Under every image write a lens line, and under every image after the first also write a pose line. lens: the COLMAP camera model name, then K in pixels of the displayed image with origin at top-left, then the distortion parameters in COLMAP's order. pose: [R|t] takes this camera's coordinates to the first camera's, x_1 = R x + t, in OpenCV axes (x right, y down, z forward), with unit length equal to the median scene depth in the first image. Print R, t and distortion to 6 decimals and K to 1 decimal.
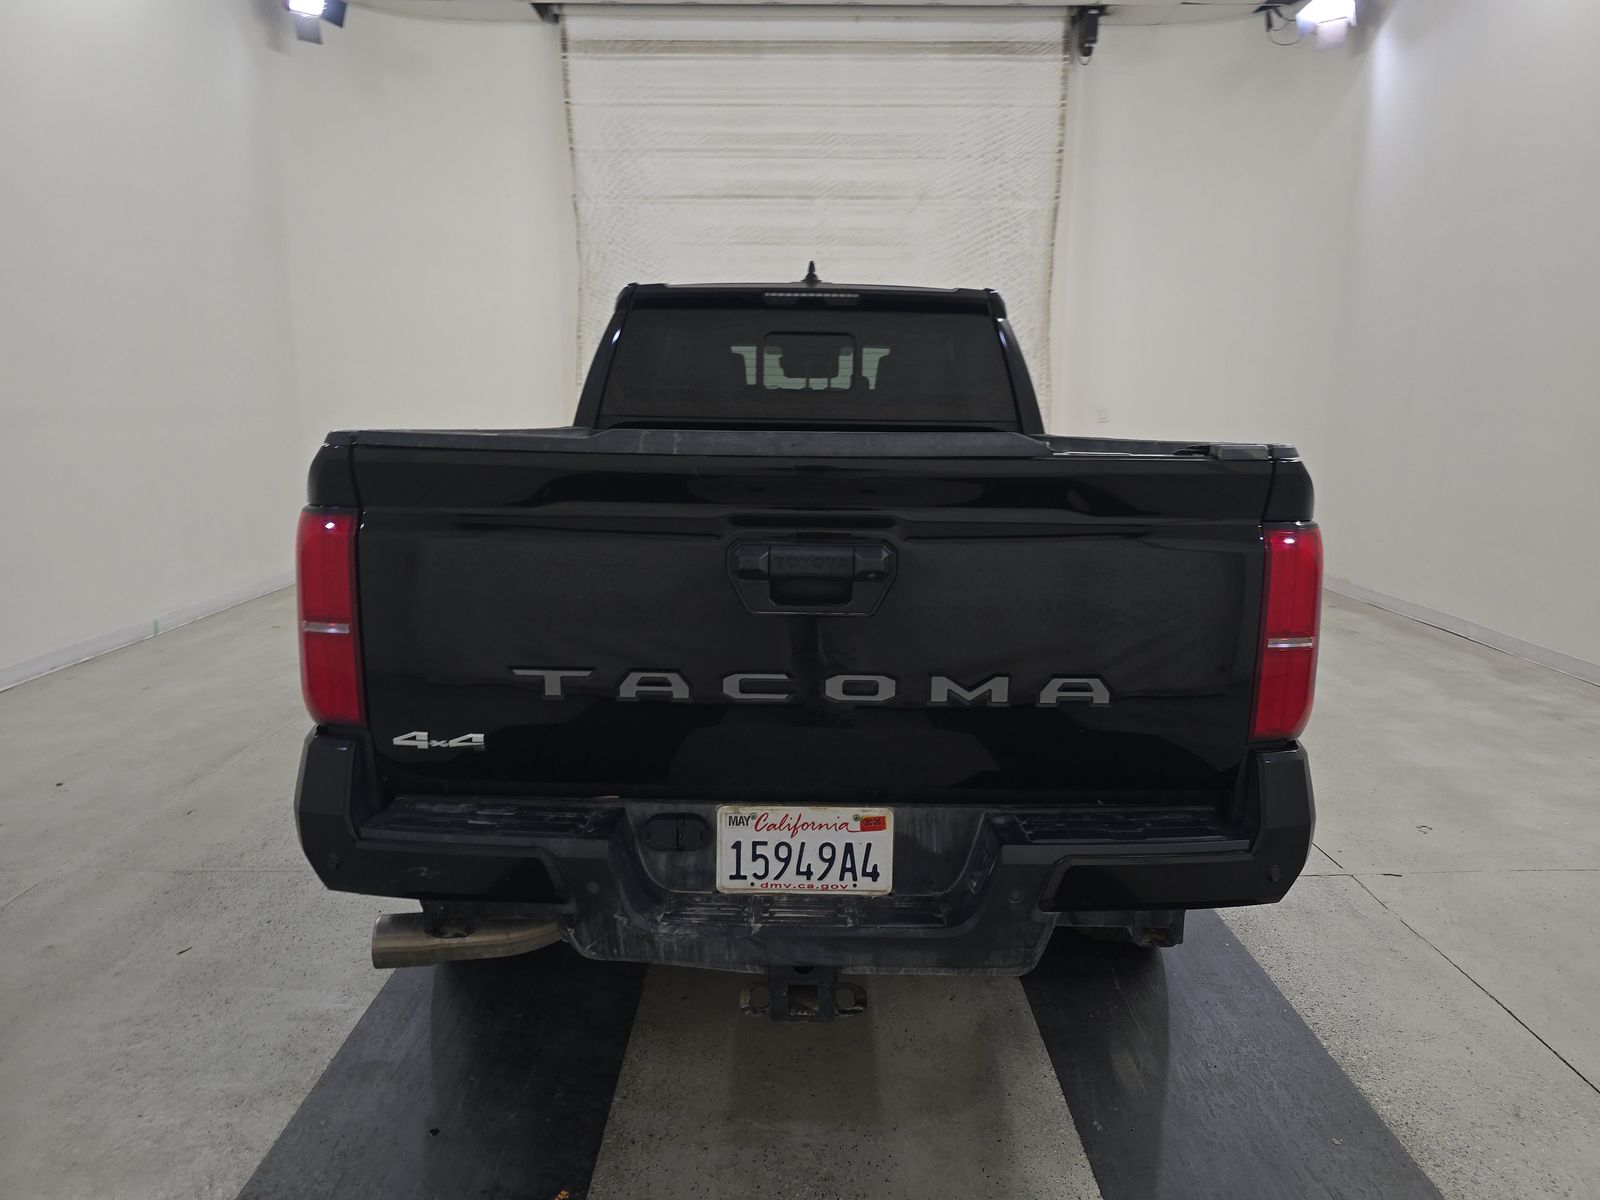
lens RADIAL K [[1075.8, 0, 800.0], [0, 1075.8, 600.0], [0, 0, 1]] dist [0.040472, -0.038700]
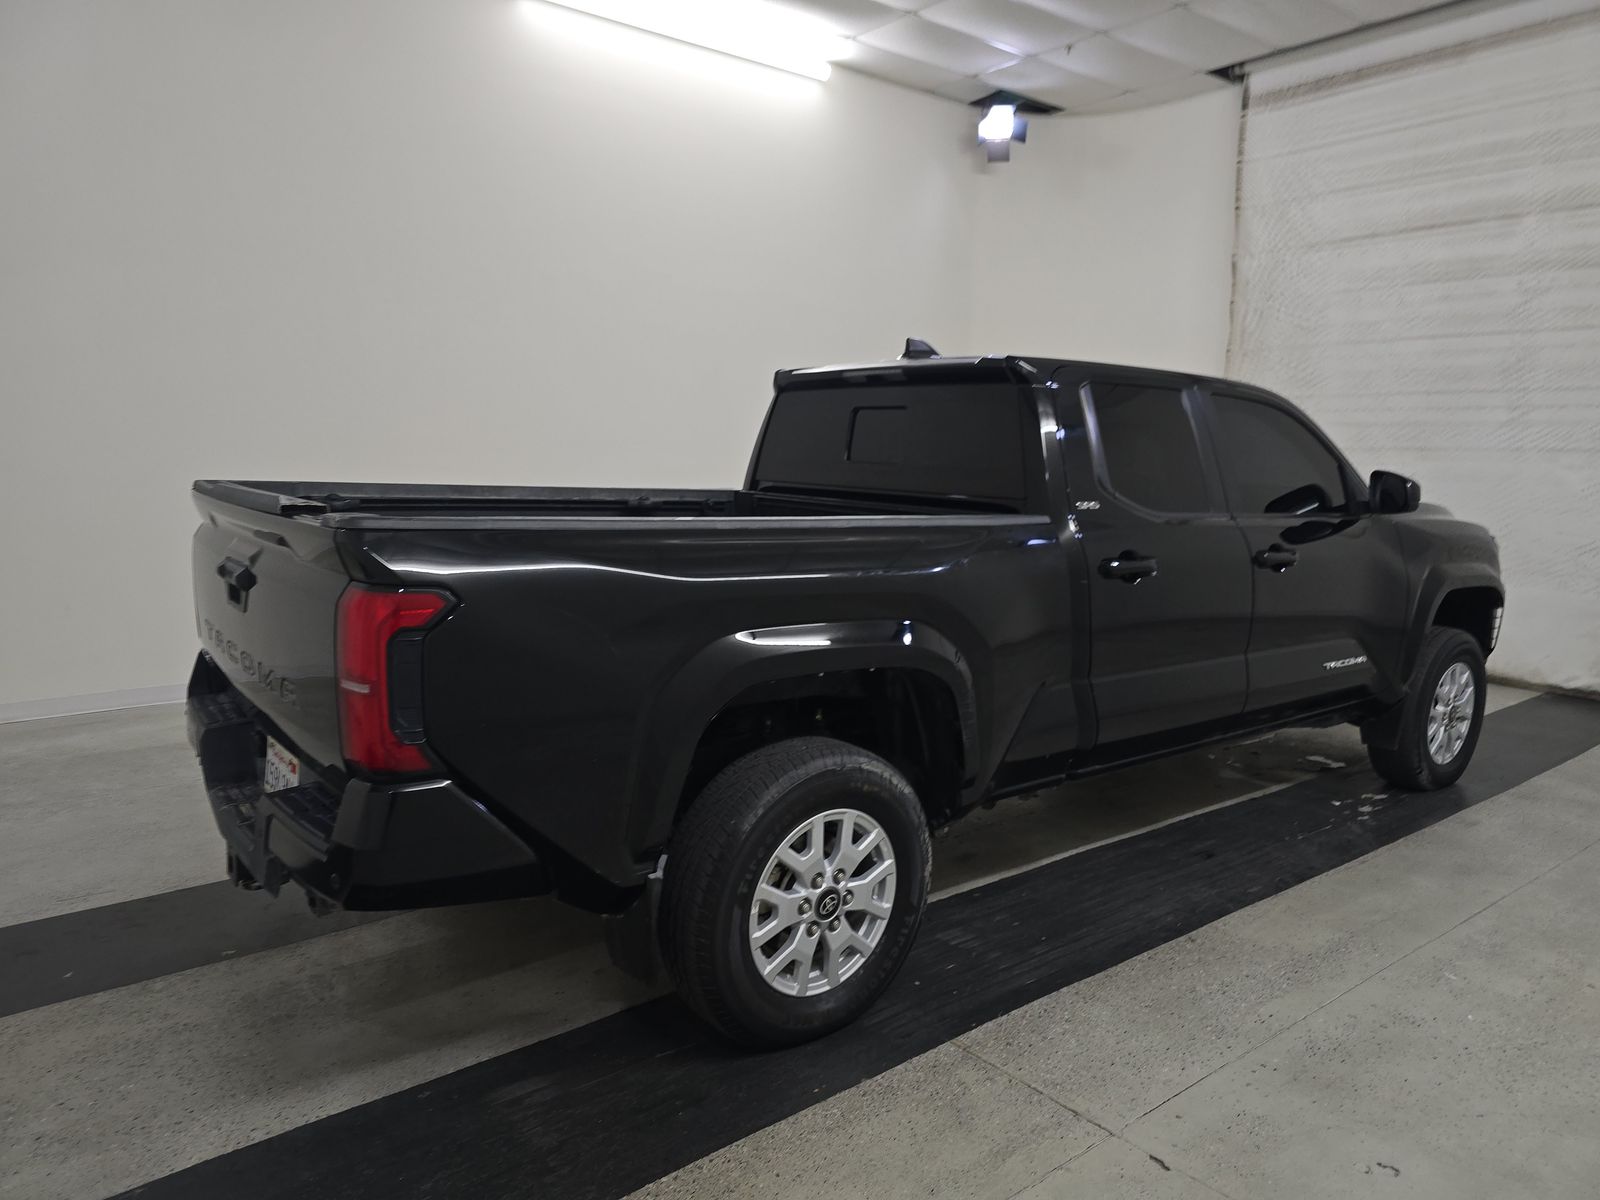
lens RADIAL K [[1067.8, 0, 801.6], [0, 1067.8, 598.5], [0, 0, 1]] dist [0.044348, -0.035842]
pose [[0.626106, 0.113781, -0.771392, 0.793355], [-0.154035, 0.987849, 0.020685, -0.074992], [0.764372, 0.105870, 0.636024, 0.302047]]
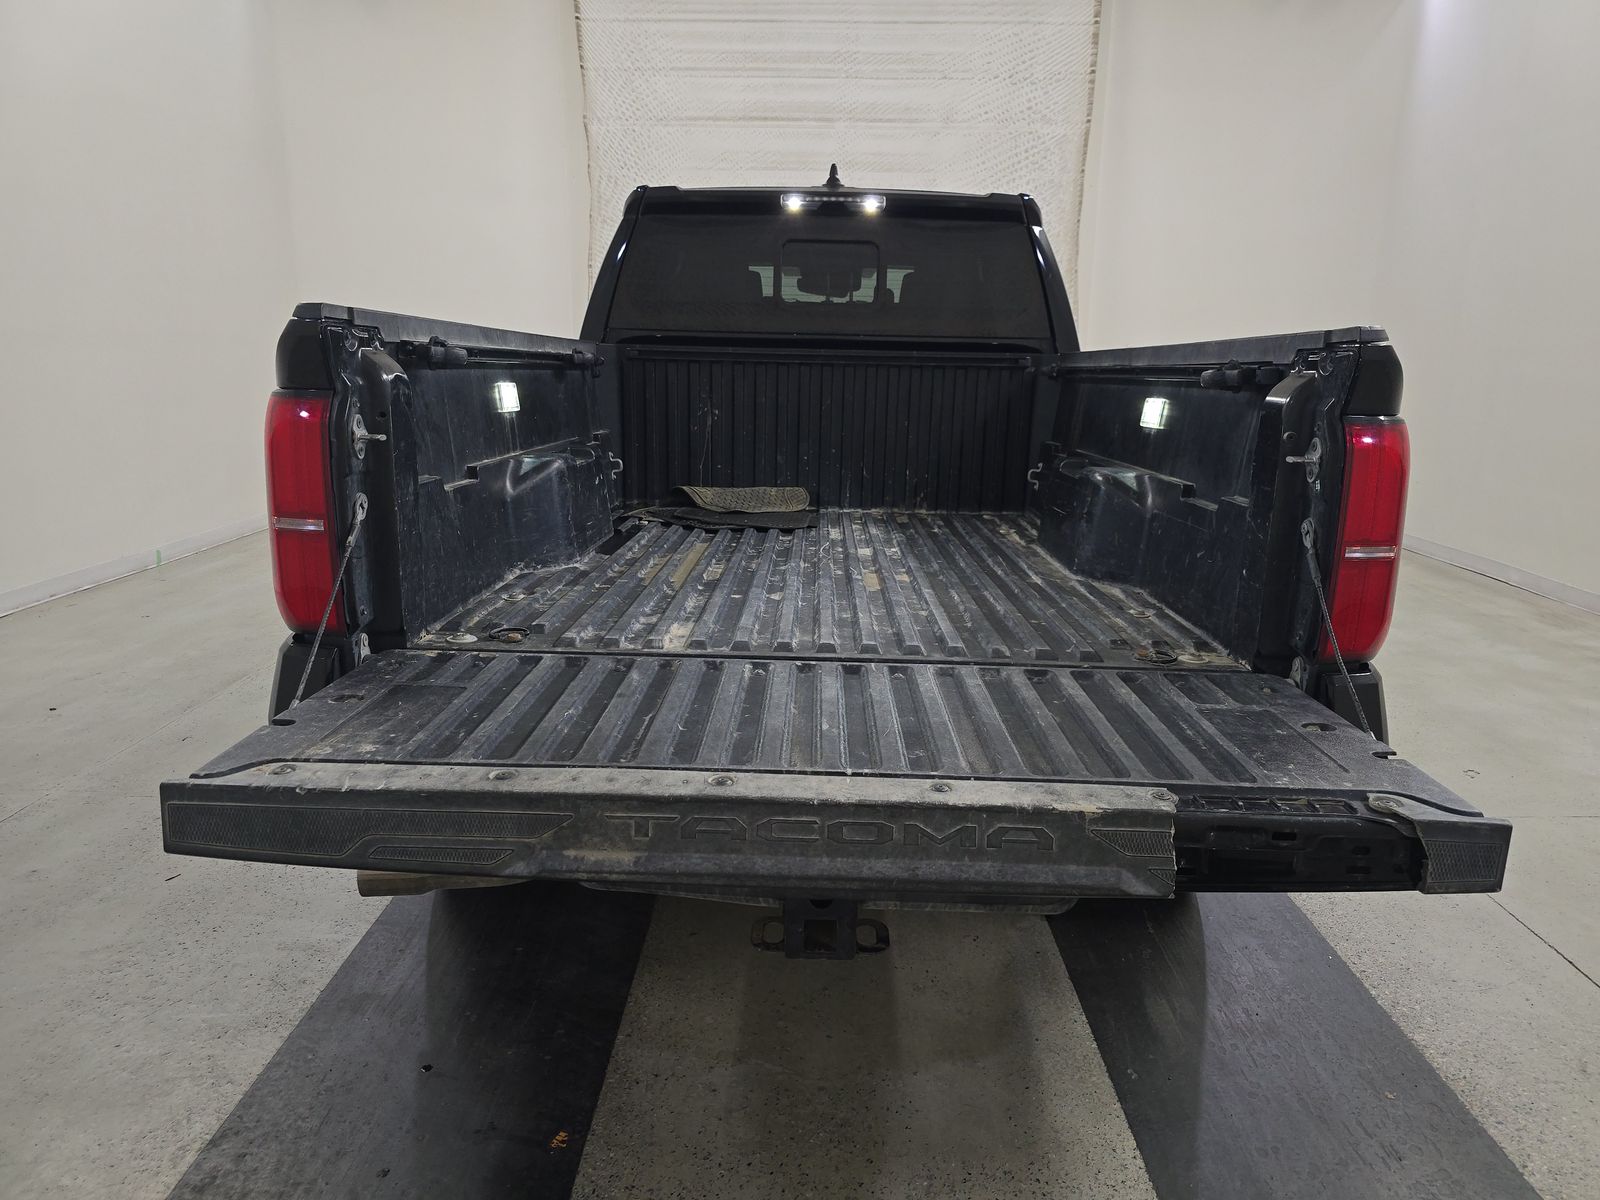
lens RADIAL K [[1077.6, 0, 796.5], [0, 1077.6, 599.4], [0, 0, 1]] dist [0.036237, -0.033770]
pose [[0.999831, 0.011596, -0.014240, -0.004037], [-0.010929, 0.998879, 0.046060, 0.020988], [0.014758, -0.045897, 0.998837, 0.046820]]
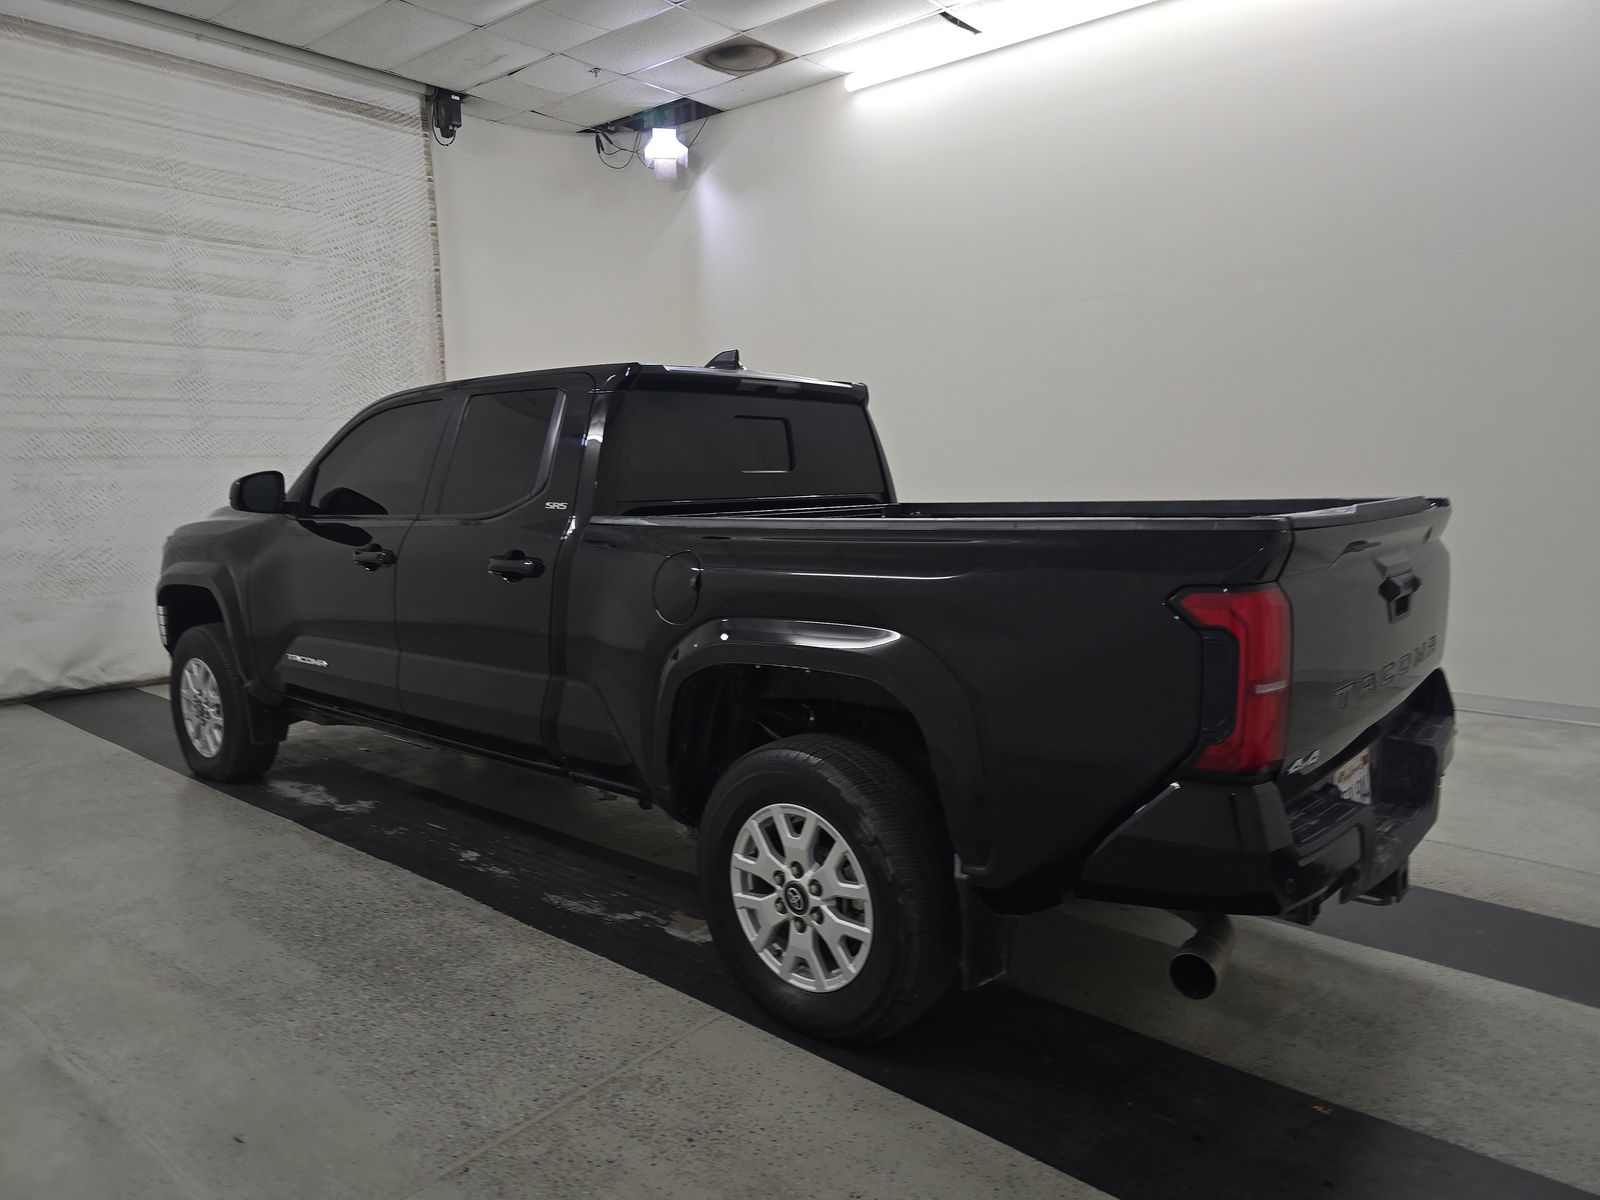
lens RADIAL K [[1077.6, 0, 796.5], [0, 1077.6, 599.4], [0, 0, 1]] dist [0.036237, -0.033770]
pose [[0.648672, -0.111074, 0.752919, -0.807068], [0.152477, 0.988202, 0.014418, -0.081719], [-0.745637, 0.105450, 0.657955, 0.296035]]
